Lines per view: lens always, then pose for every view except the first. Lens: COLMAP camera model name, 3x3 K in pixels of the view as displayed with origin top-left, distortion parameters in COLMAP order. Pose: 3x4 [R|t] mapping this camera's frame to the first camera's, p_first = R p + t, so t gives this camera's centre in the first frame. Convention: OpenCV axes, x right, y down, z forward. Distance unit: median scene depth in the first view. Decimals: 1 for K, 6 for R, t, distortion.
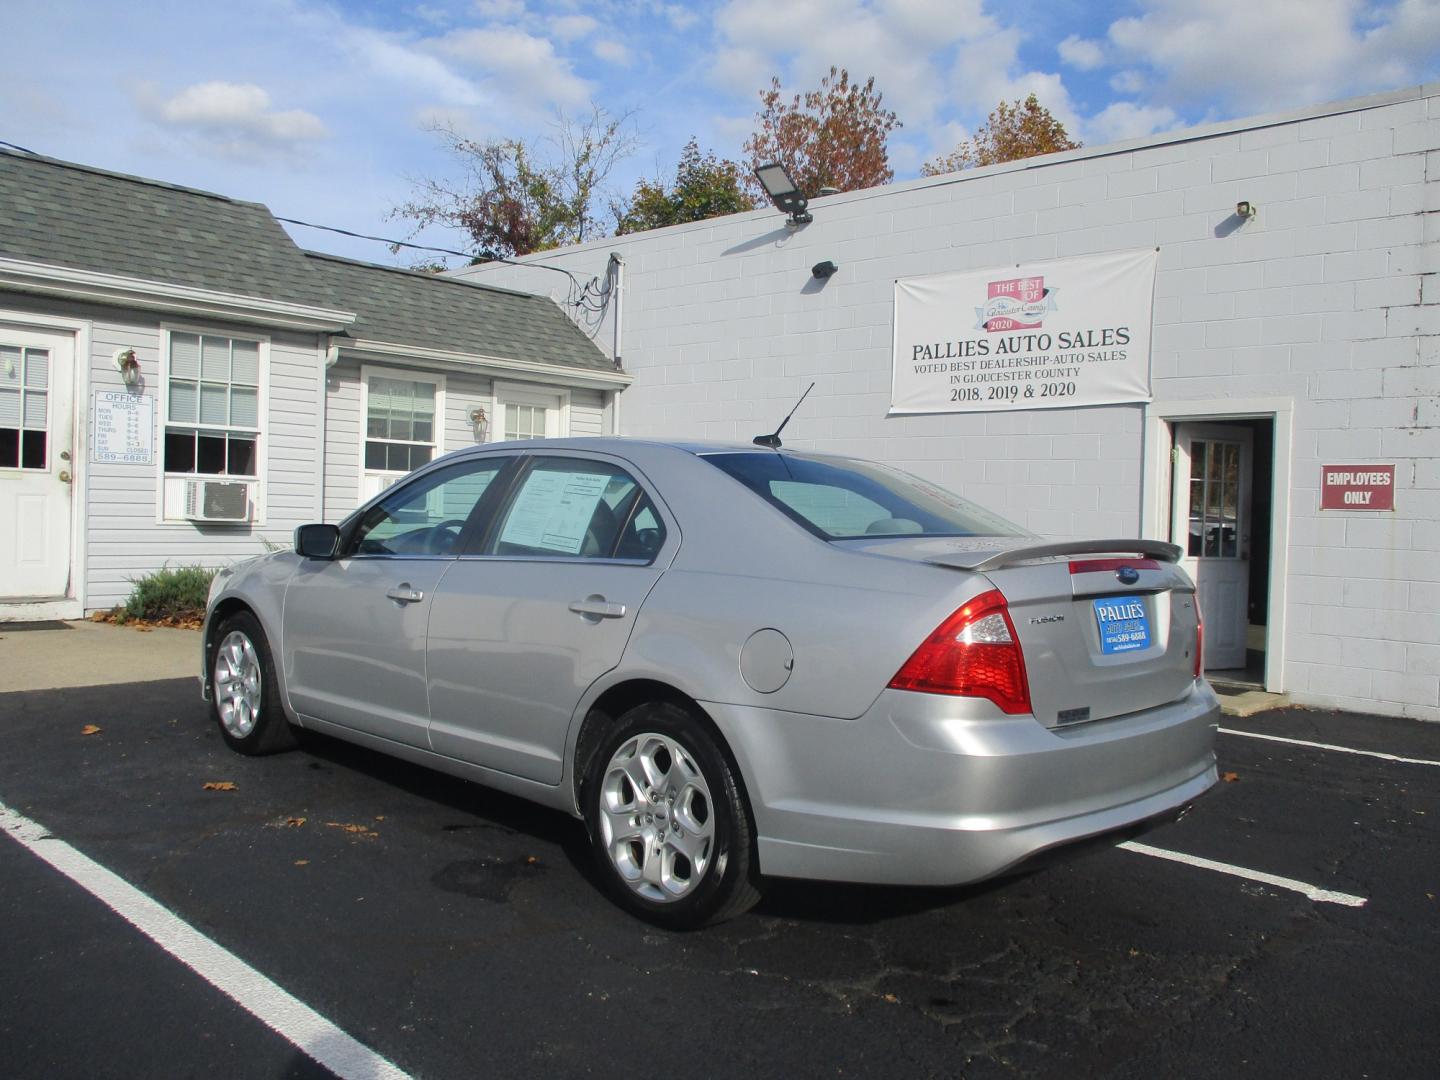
lens RADIAL K [[1196.1, 0, 720.0], [0, 1196.1, 540.0], [0, 0, 1]] dist [-0.032402, 0.012421]
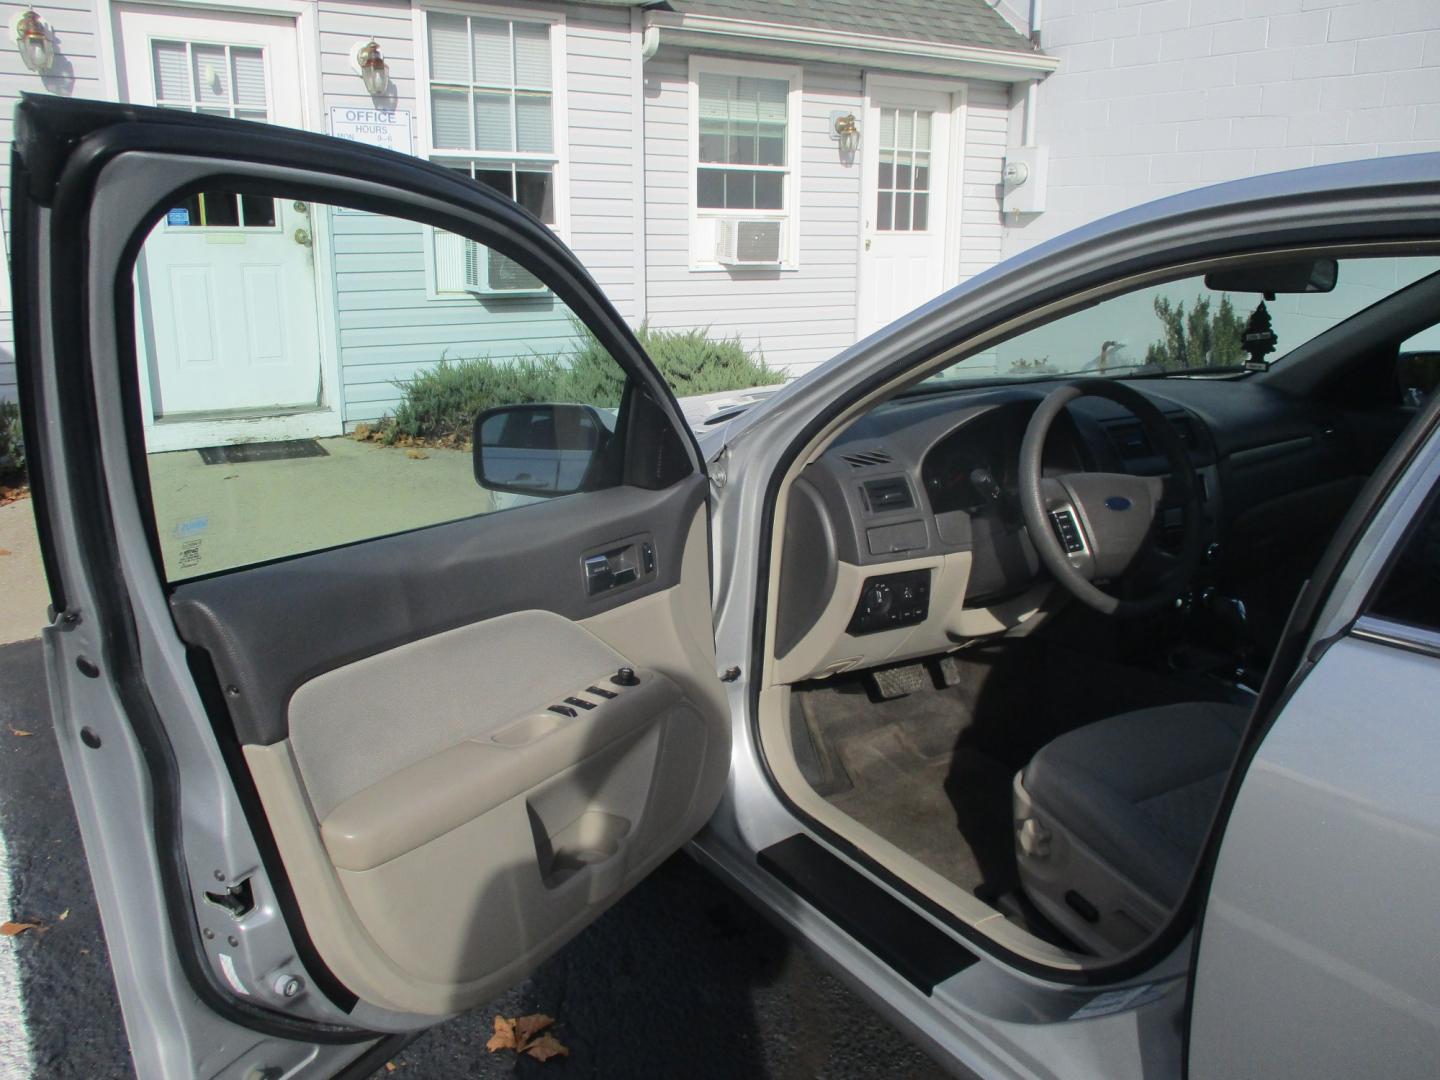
lens RADIAL K [[1196.1, 0, 720.0], [0, 1196.1, 540.0], [0, 0, 1]] dist [-0.032402, 0.012421]
pose [[0.972598, 0.032629, -0.230192, -0.126845], [0.019459, 0.975204, 0.220452, -0.025879], [0.231677, -0.218891, 0.947846, 0.312904]]
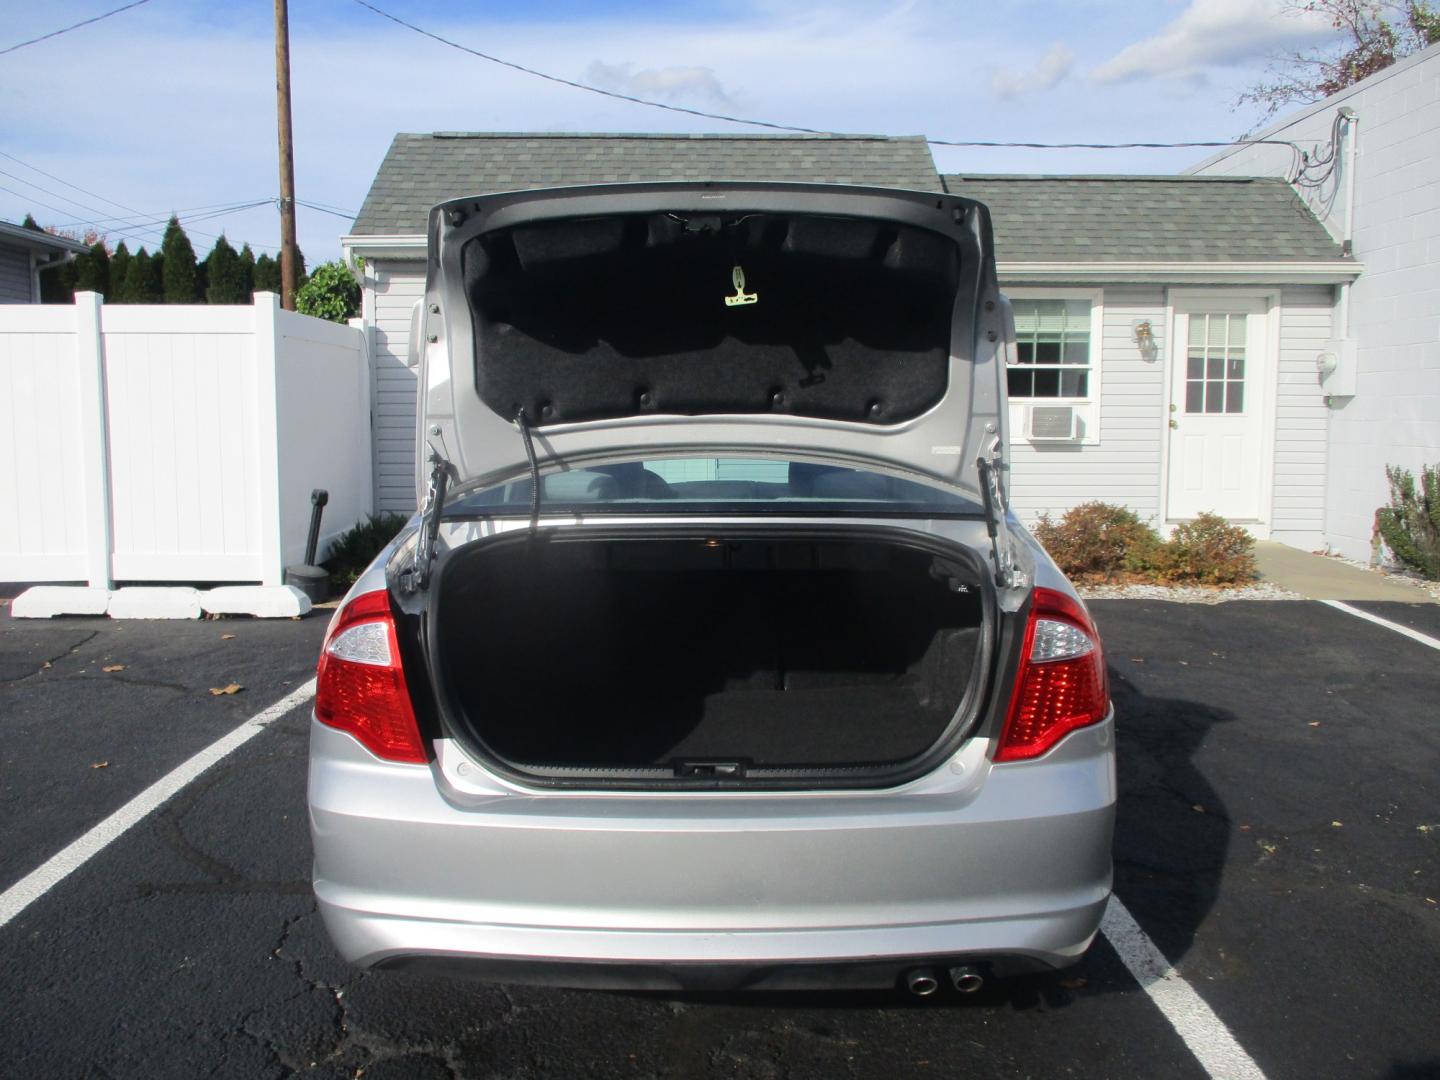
lens RADIAL K [[1196.1, 0, 720.0], [0, 1196.1, 540.0], [0, 0, 1]] dist [-0.032402, 0.012421]
pose [[0.691688, 0.044144, -0.720847, 0.270088], [0.005089, 0.997807, 0.065988, -0.011163], [0.722179, -0.049312, 0.689946, 0.192733]]
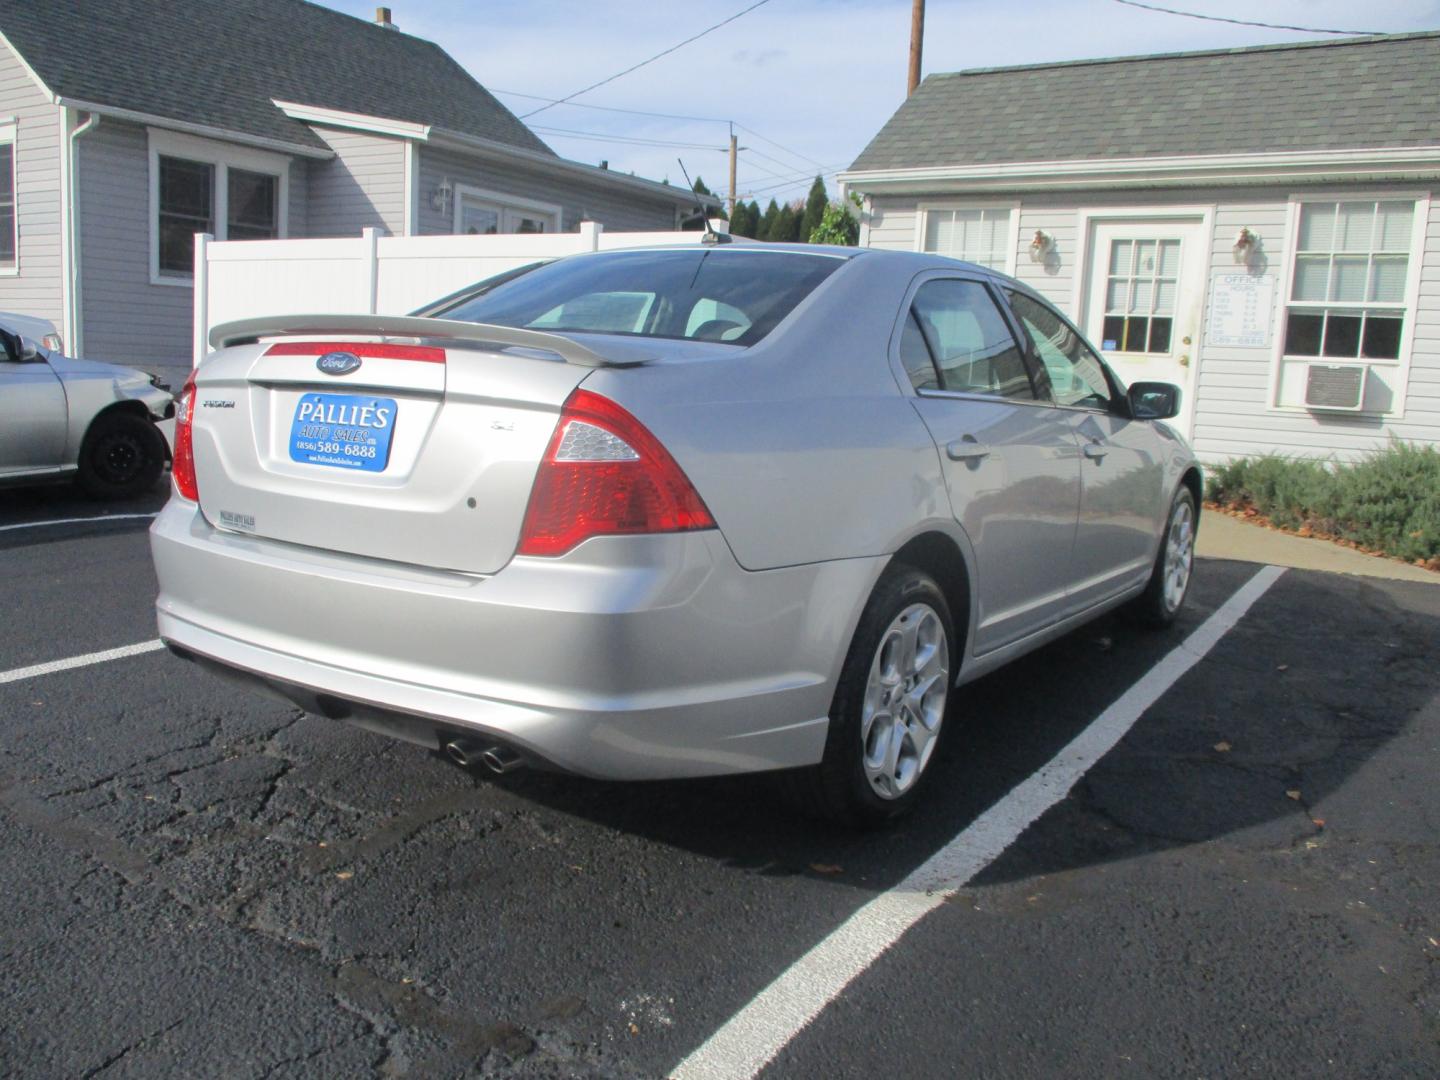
lens RADIAL K [[1196.1, 0, 720.0], [0, 1196.1, 540.0], [0, 0, 1]] dist [-0.032402, 0.012421]
pose [[0.183881, 0.119306, -0.975681, 0.376894], [-0.065351, 0.991894, 0.108972, 0.014217], [0.980774, 0.043724, 0.190187, 0.370892]]
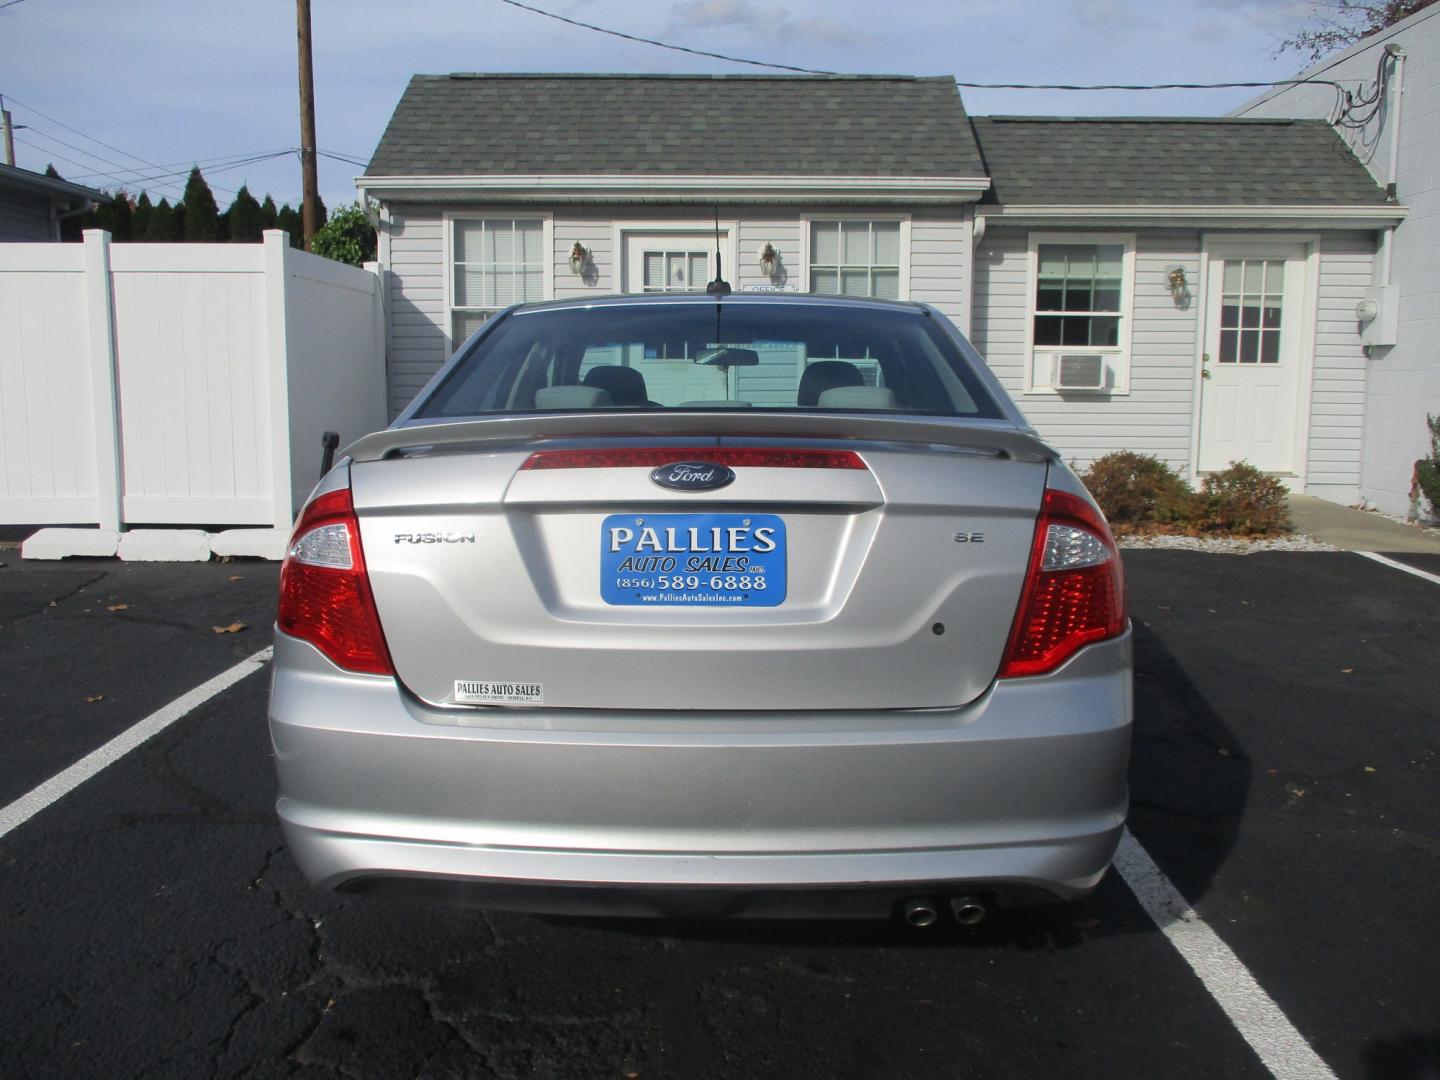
lens RADIAL K [[1196.1, 0, 720.0], [0, 1196.1, 540.0], [0, 0, 1]] dist [-0.032402, 0.012421]
pose [[0.674487, 0.071051, -0.734860, 0.263975], [0.000582, 0.995307, 0.096766, 0.001397], [0.738286, -0.065695, 0.671280, 0.208604]]
